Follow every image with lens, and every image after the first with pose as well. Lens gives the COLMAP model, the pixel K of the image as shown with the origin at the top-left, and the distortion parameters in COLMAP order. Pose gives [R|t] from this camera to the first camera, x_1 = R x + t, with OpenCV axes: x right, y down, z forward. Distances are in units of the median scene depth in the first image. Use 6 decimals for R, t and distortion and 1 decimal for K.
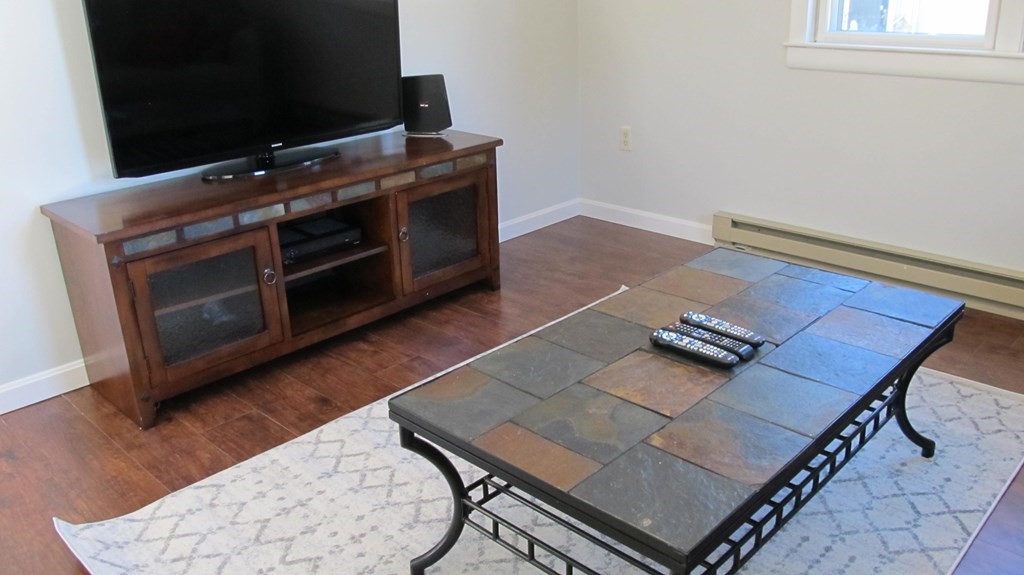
lens RADIAL K [[864.0, 0, 510.1], [0, 864.0, 281.7], [0, 0, 1]] dist [-0.042379, 0.003830]
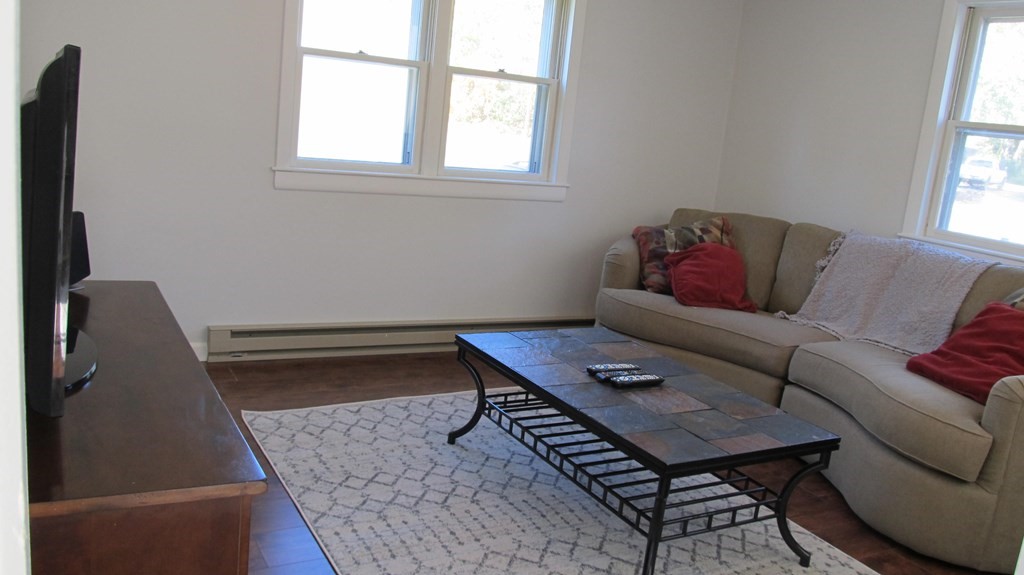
lens RADIAL K [[864.0, 0, 517.7], [0, 864.0, 288.3], [0, 0, 1]] dist [-0.042379, 0.003830]
pose [[0.301998, -0.137632, 0.943321, -1.211817], [0.225880, 0.971676, 0.069455, -0.224800], [-0.926162, 0.192103, 0.324533, 0.617374]]
